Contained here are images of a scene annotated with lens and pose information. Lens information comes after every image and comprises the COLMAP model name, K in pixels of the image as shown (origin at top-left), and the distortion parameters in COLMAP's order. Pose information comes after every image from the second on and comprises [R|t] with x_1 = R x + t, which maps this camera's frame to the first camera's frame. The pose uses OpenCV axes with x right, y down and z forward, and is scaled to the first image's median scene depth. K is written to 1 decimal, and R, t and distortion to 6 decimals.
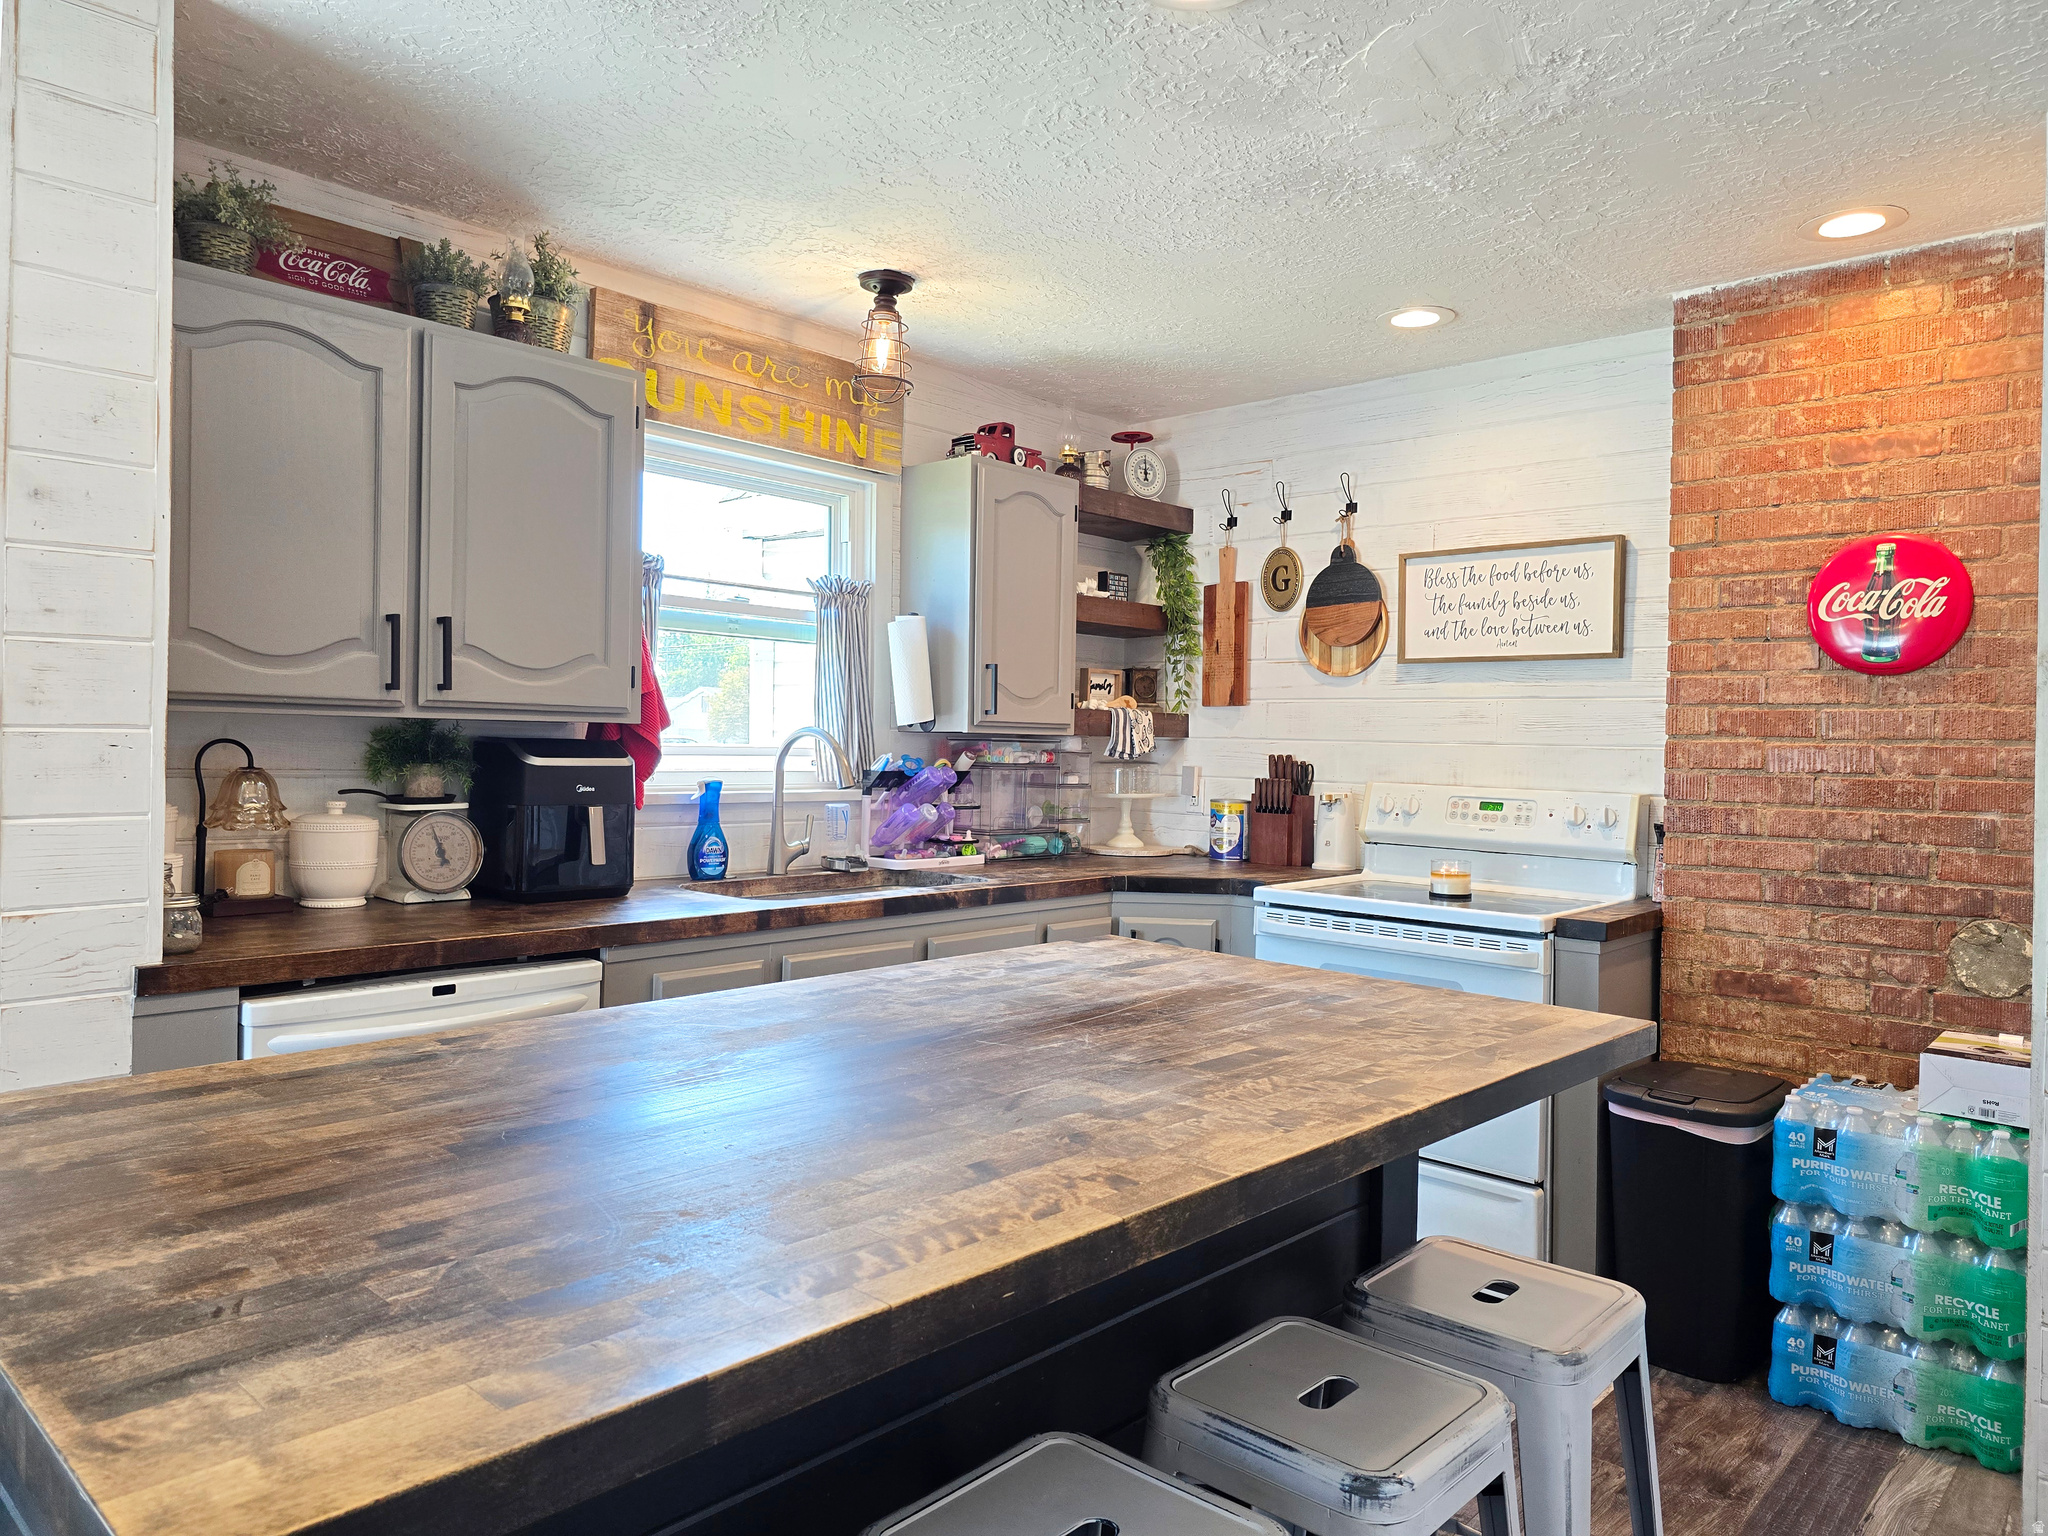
lens RADIAL K [[1367.3, 0, 1024.0], [0, 1367.3, 768.0], [0, 0, 1]] dist [0.060968, -0.048505]
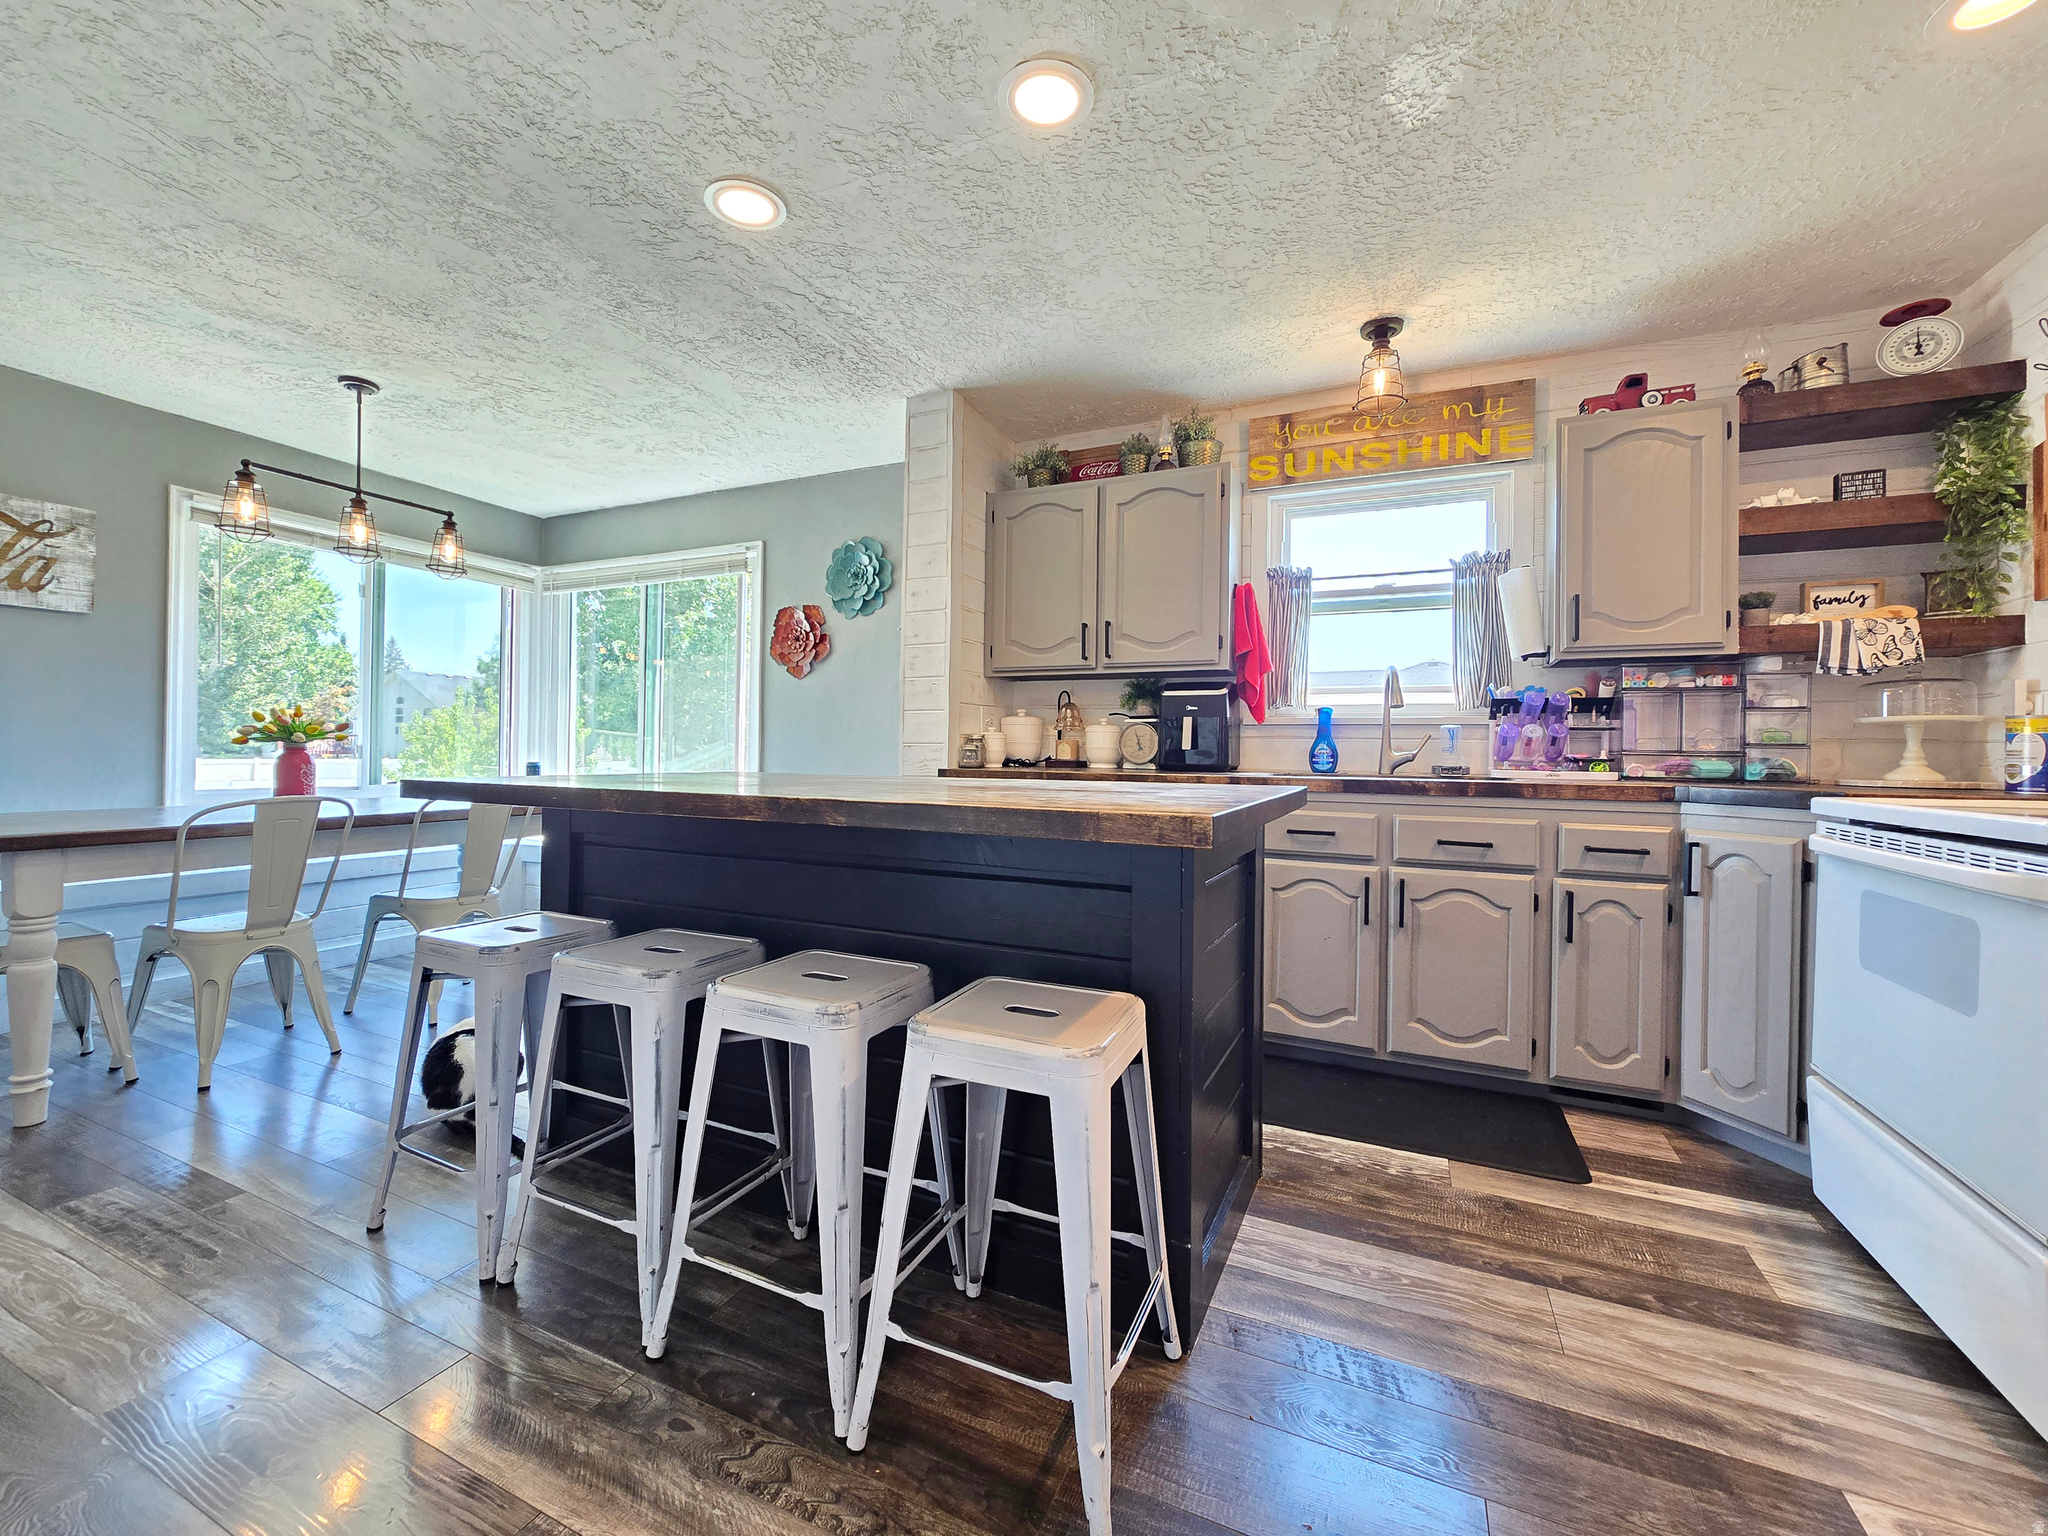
lens RADIAL K [[834.1, 0, 1013.6], [0, 834.1, 754.4], [0, 0, 1]] dist [0.000227, 0.000221]
pose [[0.302071, -0.011862, -0.953212, 0.544835], [-0.023623, 0.999522, -0.019924, 0.087267], [0.952993, 0.028536, 0.301647, 0.398737]]
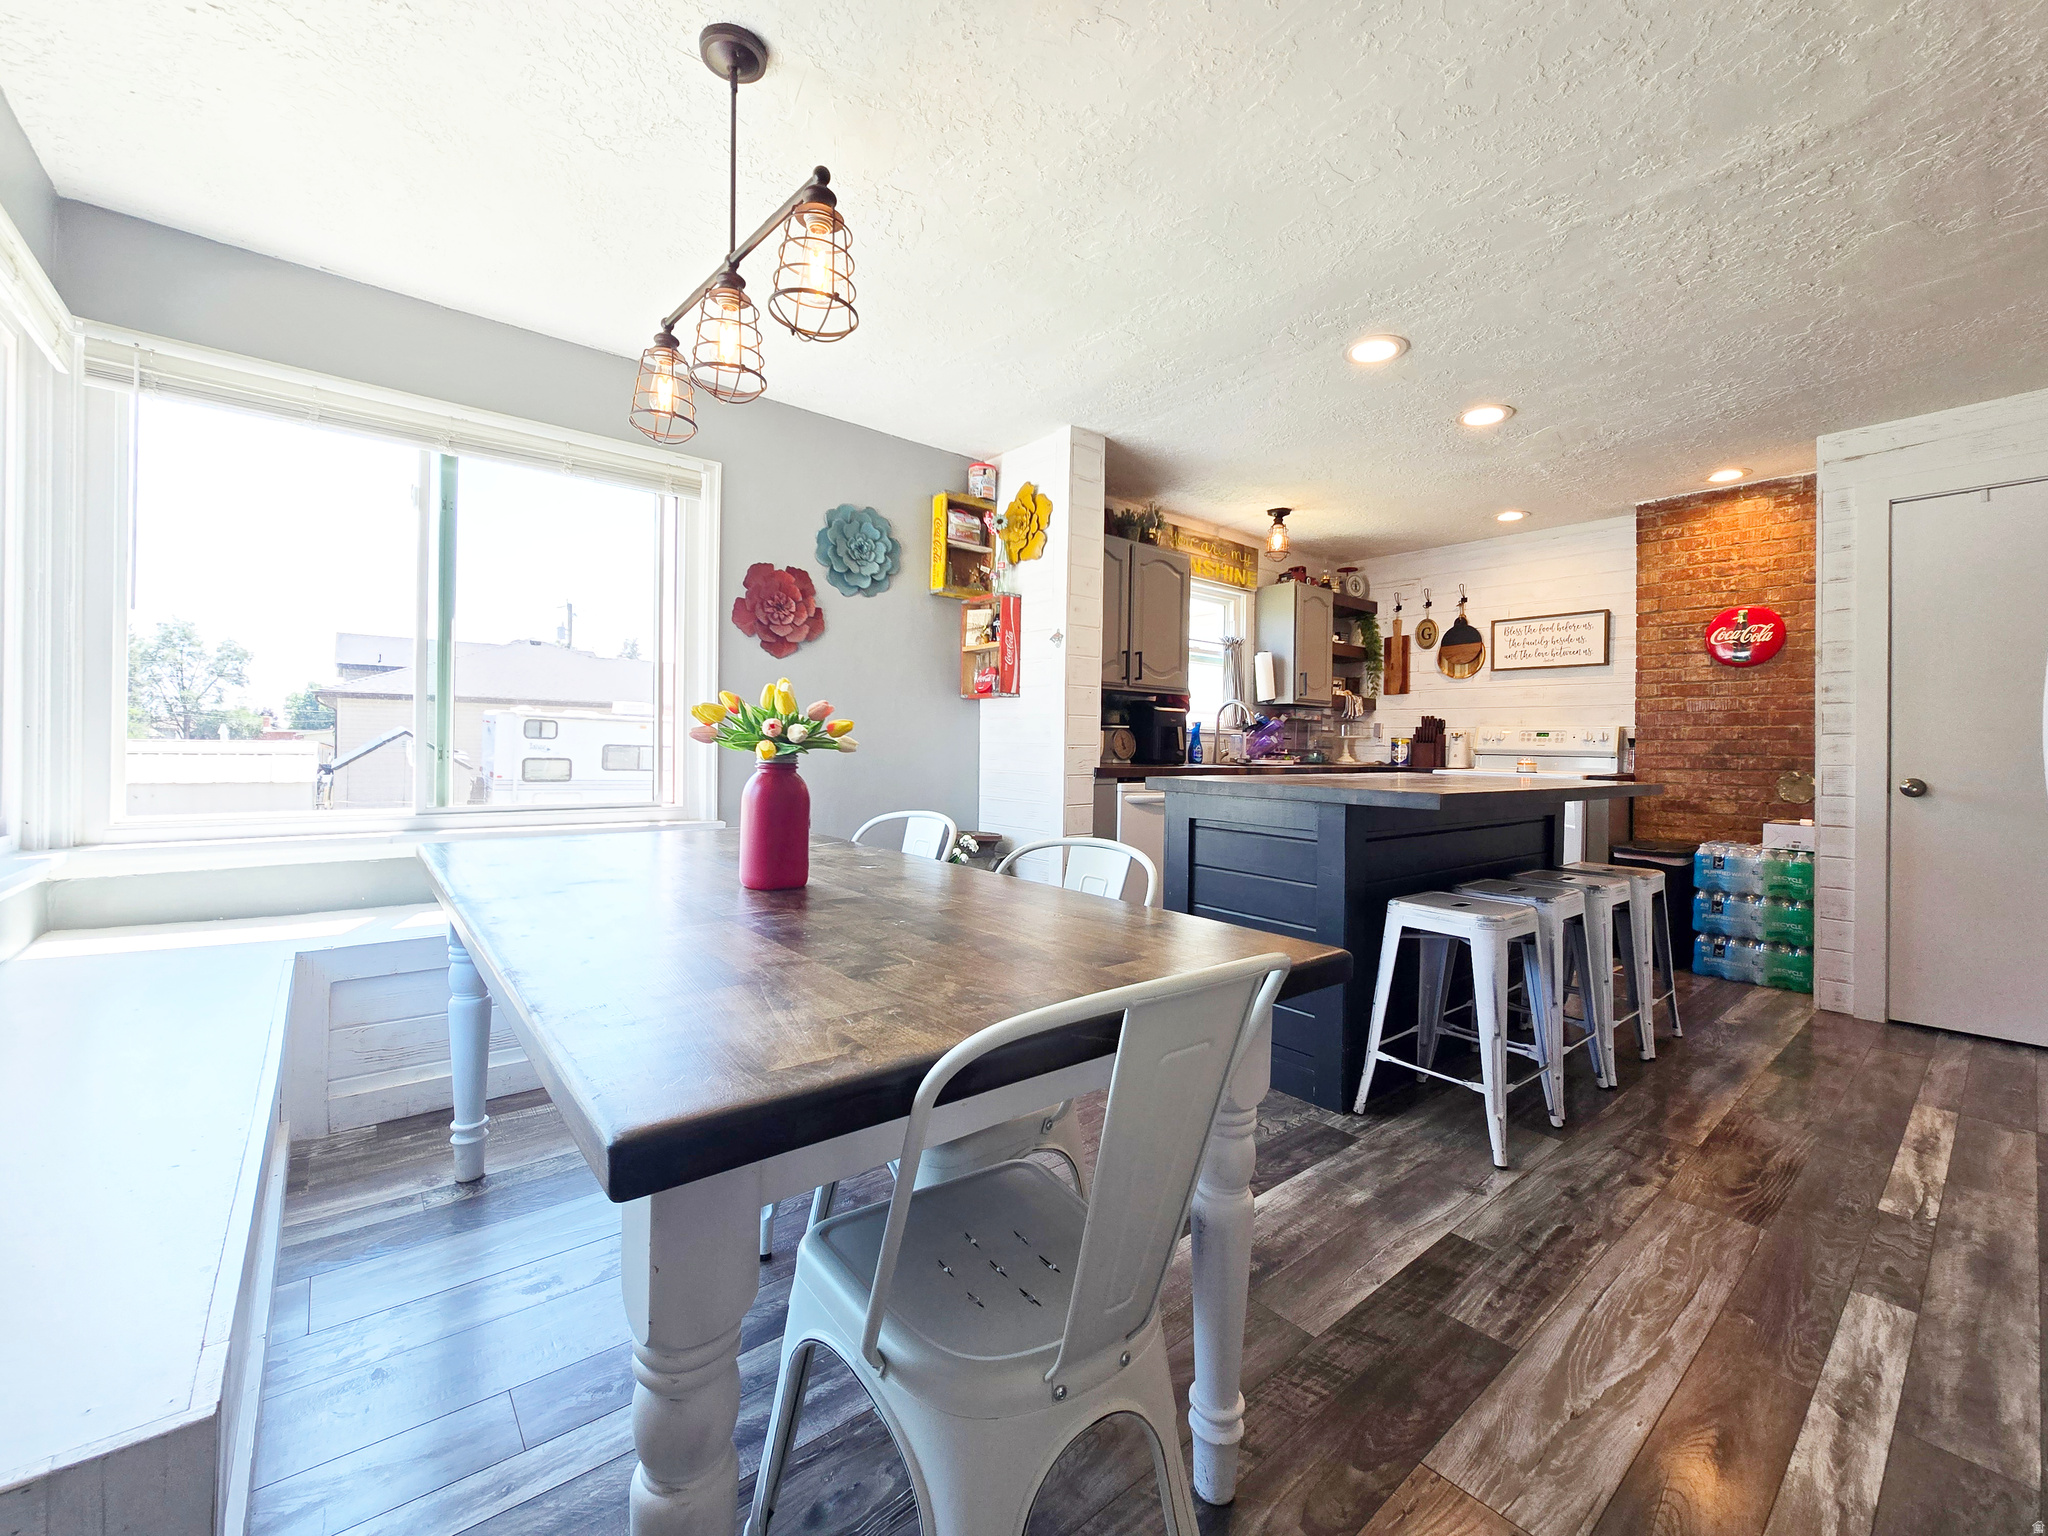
lens RADIAL K [[834.1, 0, 1013.6], [0, 834.1, 754.4], [0, 0, 1]] dist [0.000227, 0.000221]
pose [[0.989814, -0.003723, -0.142318, -0.336925], [0.002068, 0.999929, -0.011775, 0.081348], [0.142352, 0.011361, 0.989751, -0.476342]]
